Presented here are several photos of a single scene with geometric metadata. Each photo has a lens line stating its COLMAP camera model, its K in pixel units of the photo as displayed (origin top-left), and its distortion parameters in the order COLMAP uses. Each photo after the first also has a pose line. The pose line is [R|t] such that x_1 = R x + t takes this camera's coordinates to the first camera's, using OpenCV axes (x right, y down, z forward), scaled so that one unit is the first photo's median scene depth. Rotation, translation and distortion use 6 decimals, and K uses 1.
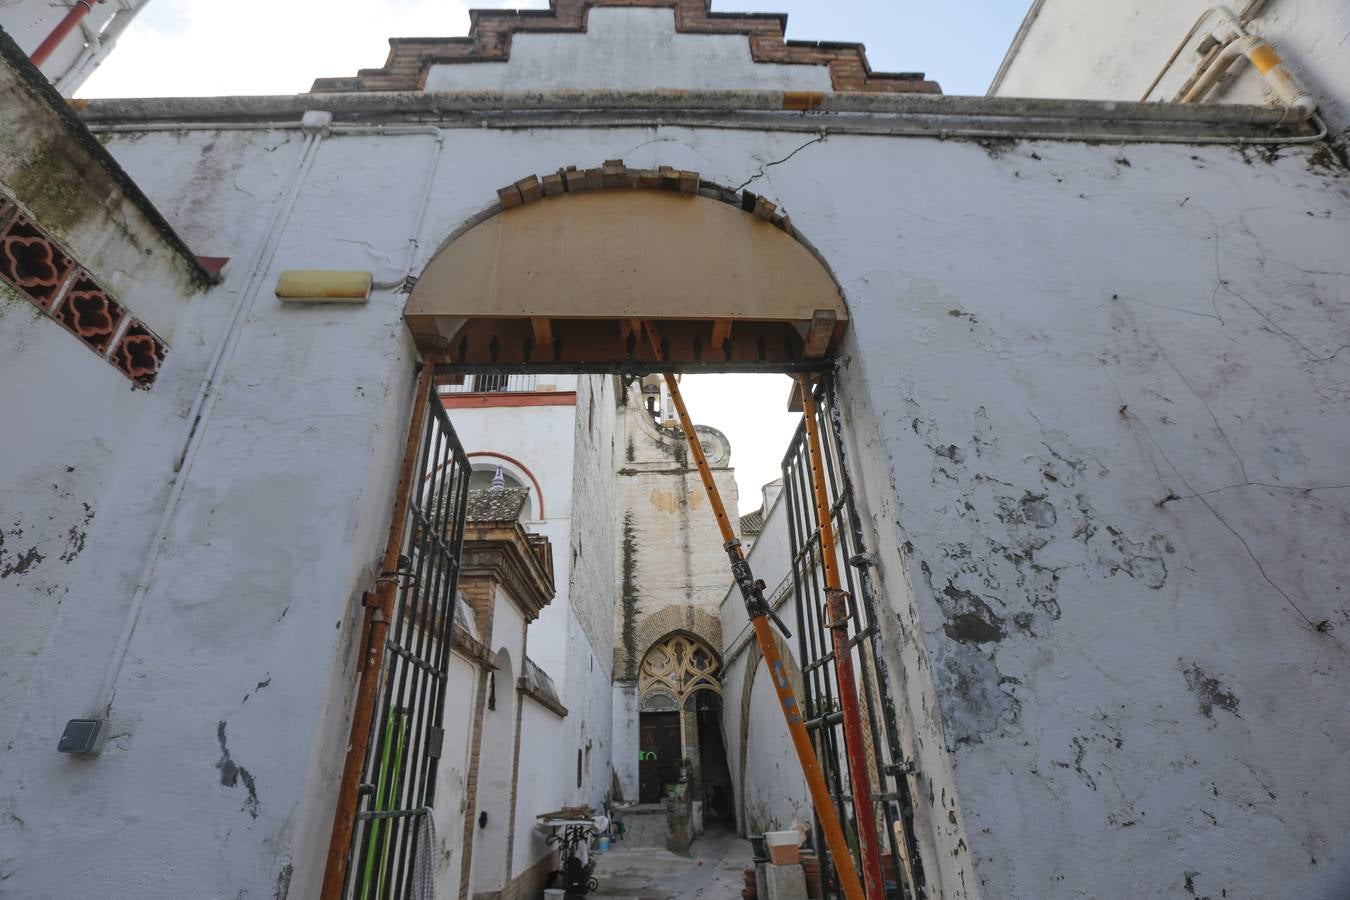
lens RADIAL K [[611.0, 0, 681.3], [0, 611.0, 449.4], [0, 0, 1]] dist [-0.062039, 0.026691]
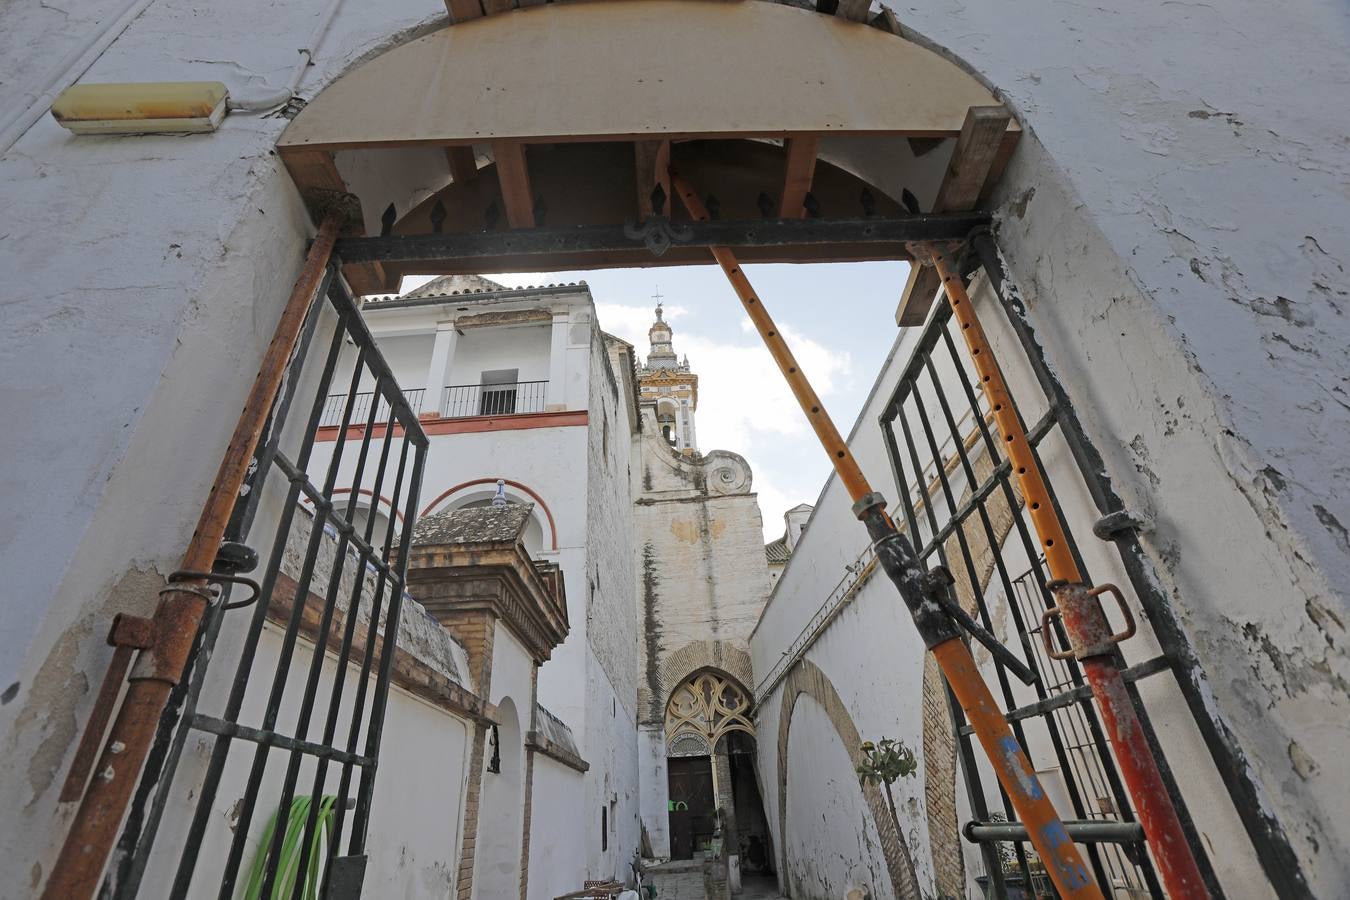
lens RADIAL K [[611.0, 0, 681.3], [0, 611.0, 449.4], [0, 0, 1]] dist [-0.062039, 0.026691]
pose [[0.998910, -0.040022, -0.024023, -0.006253], [0.038623, 0.997677, -0.056117, 0.012942], [0.026213, 0.055128, 0.998135, 0.046622]]
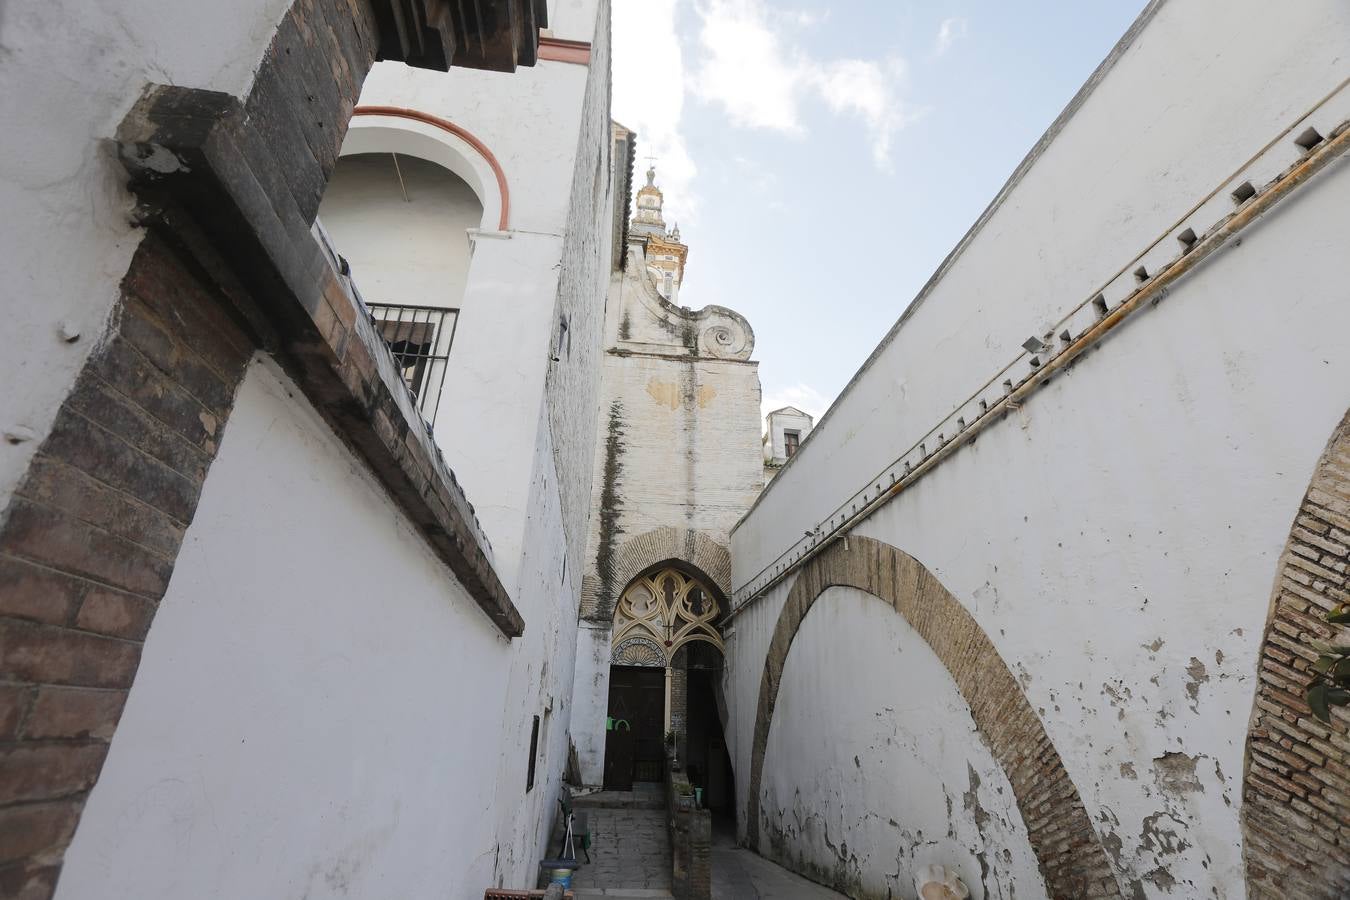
lens RADIAL K [[620.1, 0, 677.5], [0, 620.1, 428.6], [0, 0, 1]] dist [-0.086122, 0.035726]
pose [[0.994293, 0.094793, 0.048947, -0.052439], [-0.095911, 0.995168, 0.021033, 0.126577], [-0.046717, -0.025607, 0.998580, 0.262816]]
